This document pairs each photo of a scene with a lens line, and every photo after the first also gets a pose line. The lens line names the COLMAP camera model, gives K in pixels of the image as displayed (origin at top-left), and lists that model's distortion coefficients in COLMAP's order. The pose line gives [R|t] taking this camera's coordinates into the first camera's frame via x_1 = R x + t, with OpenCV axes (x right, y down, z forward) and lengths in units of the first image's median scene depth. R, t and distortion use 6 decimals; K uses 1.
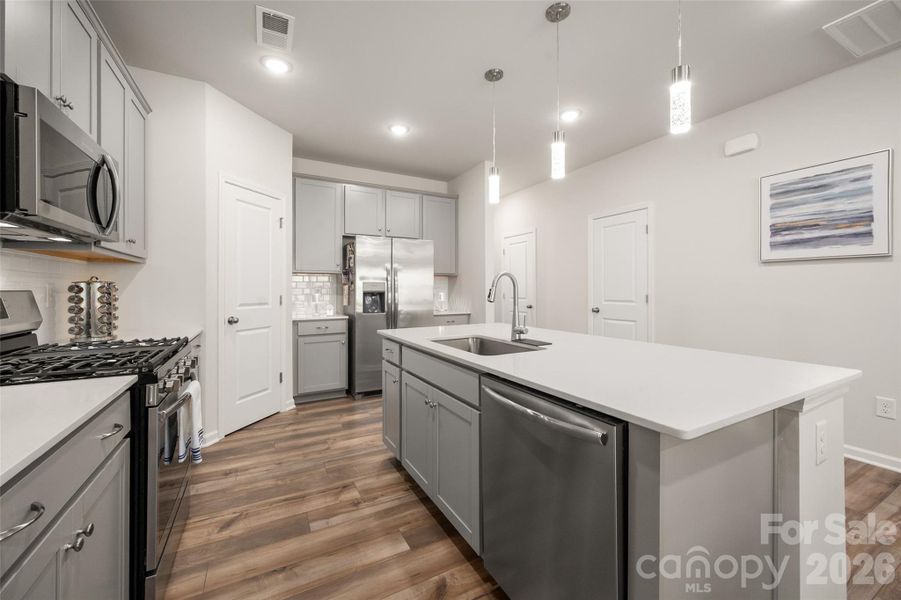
lens RADIAL K [[361.9, 0, 453.8], [0, 361.9, 292.4], [0, 0, 1]] dist [-0.001624, -0.000157]
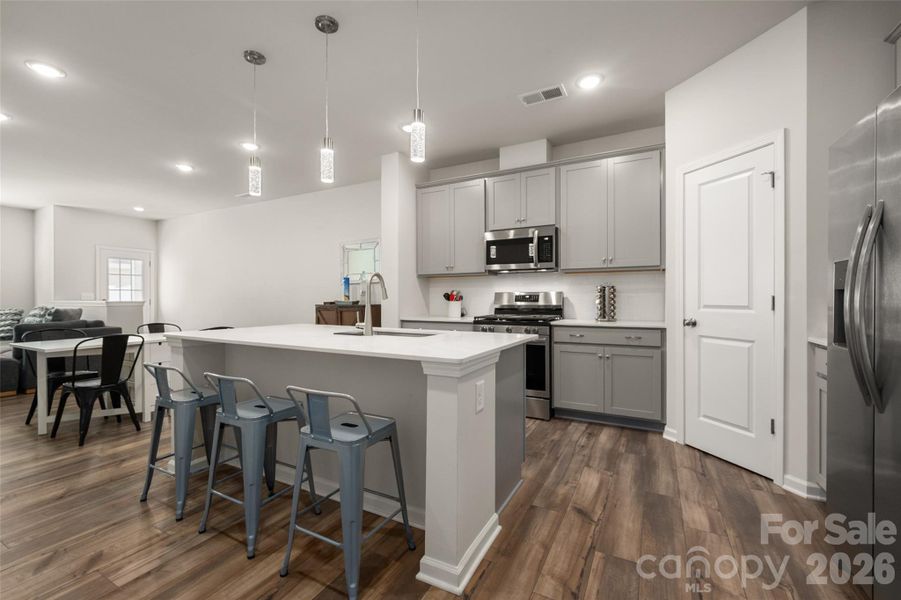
lens RADIAL K [[377.2, 0, 452.2], [0, 377.2, 292.1], [0, 0, 1]] dist [0.000197, -0.000043]
pose [[-0.835109, 0.000818, -0.550084, 0.425160], [0.003482, 0.999987, -0.003798, 0.003372], [0.550074, -0.005087, -0.835100, 1.521598]]
